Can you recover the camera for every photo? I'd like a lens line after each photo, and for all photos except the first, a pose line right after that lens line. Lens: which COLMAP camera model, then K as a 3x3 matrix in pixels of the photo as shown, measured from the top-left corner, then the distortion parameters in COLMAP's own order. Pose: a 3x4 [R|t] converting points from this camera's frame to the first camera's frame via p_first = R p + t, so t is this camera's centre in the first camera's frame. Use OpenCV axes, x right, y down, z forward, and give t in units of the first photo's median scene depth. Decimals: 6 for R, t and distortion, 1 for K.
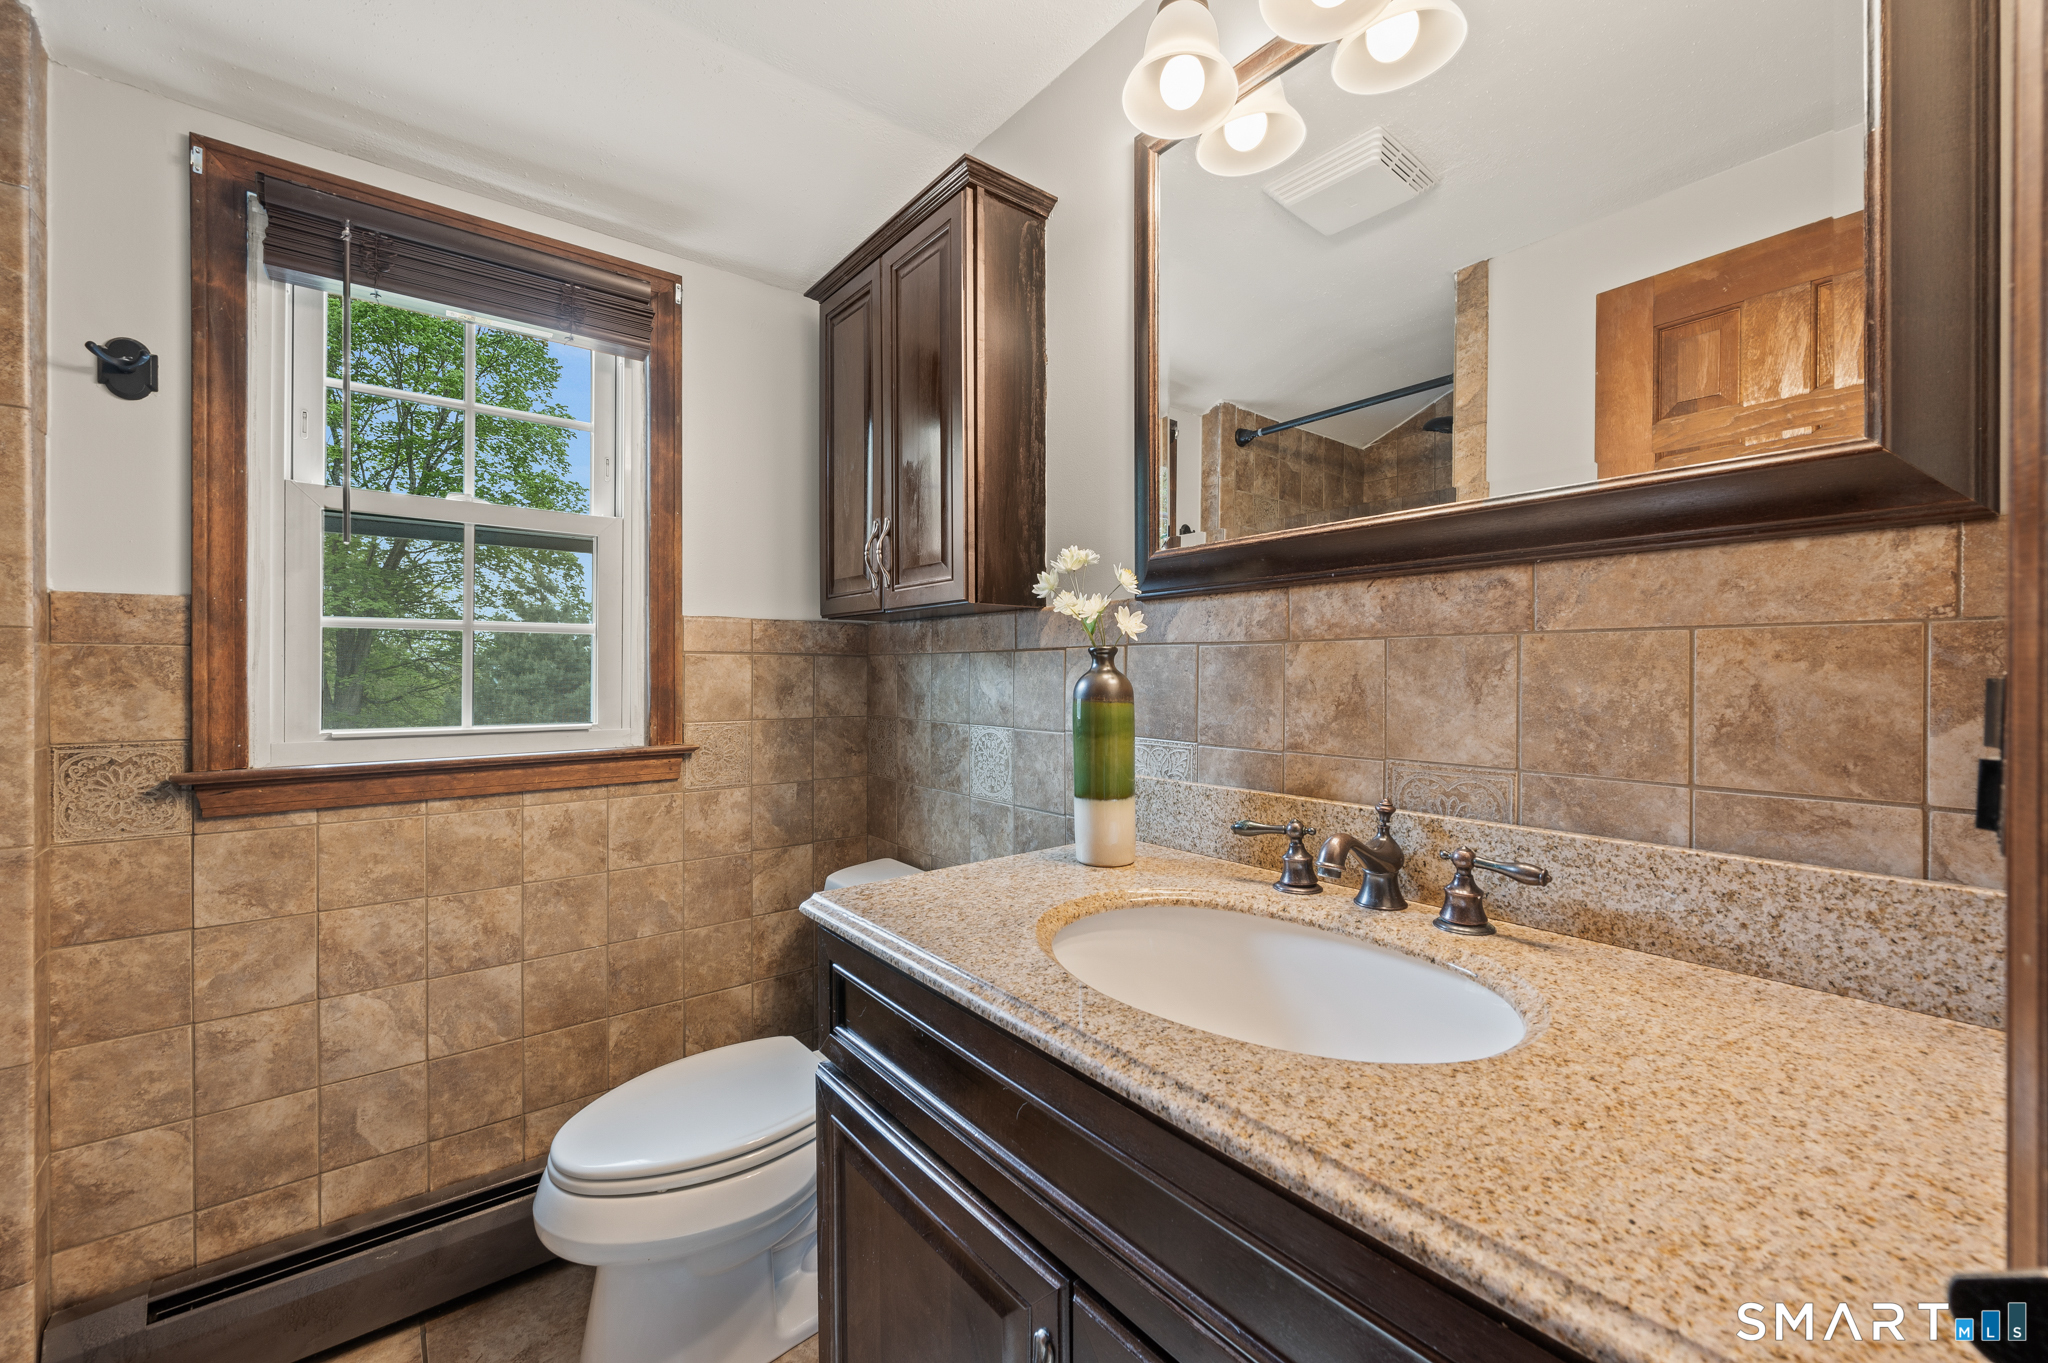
lens RADIAL K [[812.4, 0, 1019.2], [0, 812.4, 675.3], [0, 0, 1]] dist [-0.003323, -0.002087]
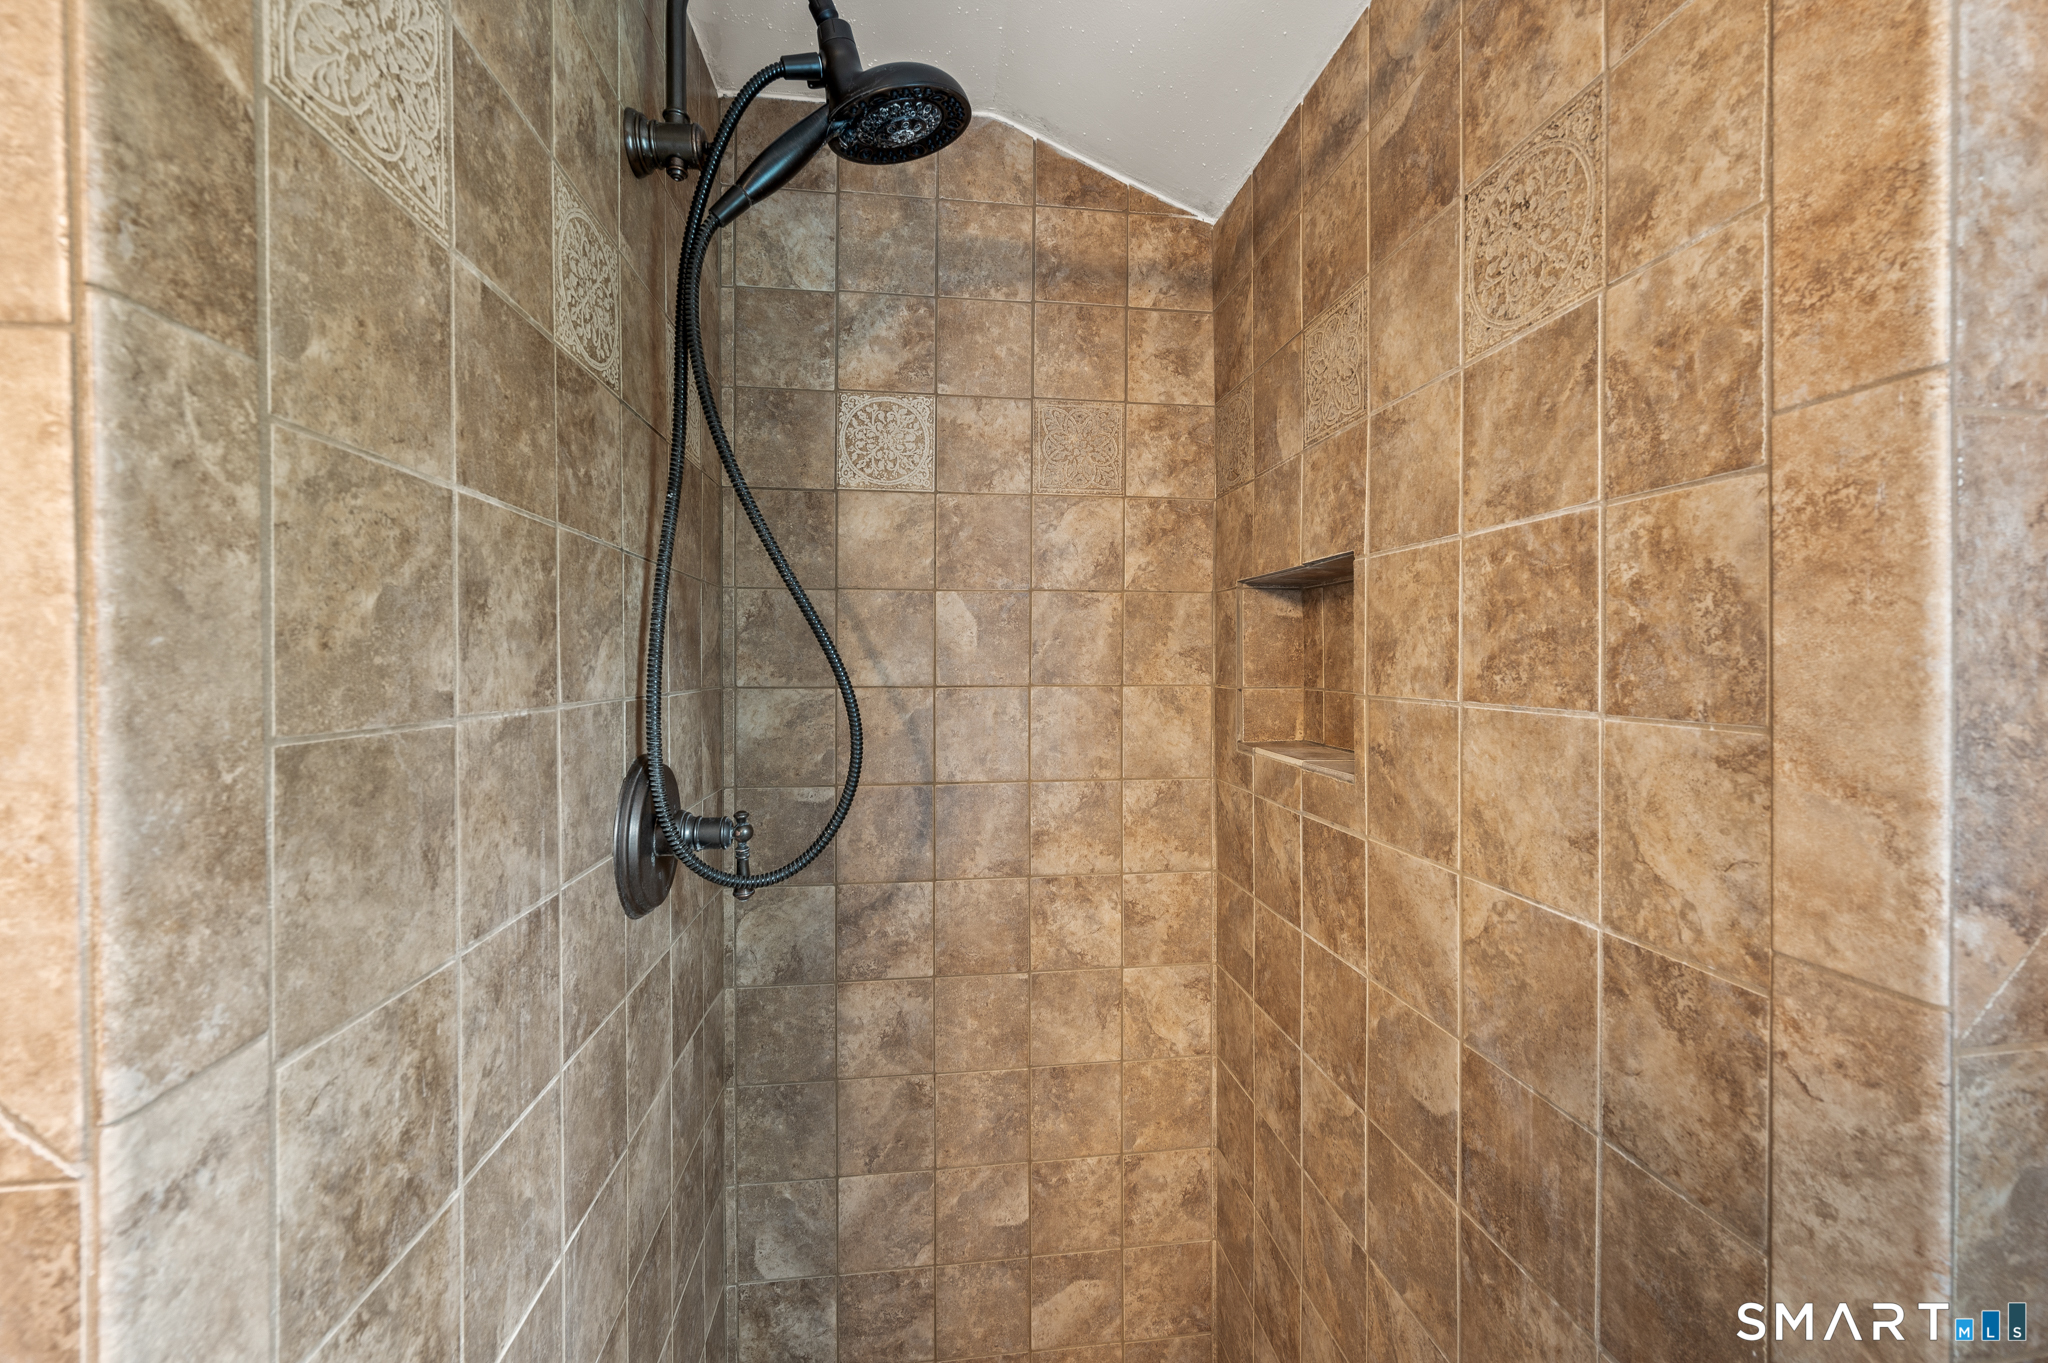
lens RADIAL K [[812.4, 0, 1023.8], [0, 812.4, 678.2], [0, 0, 1]] dist [-0.003323, -0.002087]
pose [[-0.522575, 0.018812, -0.852386, -0.739826], [0.004741, 0.999805, 0.019159, -0.208848], [0.852580, 0.005971, -0.522562, 0.849649]]
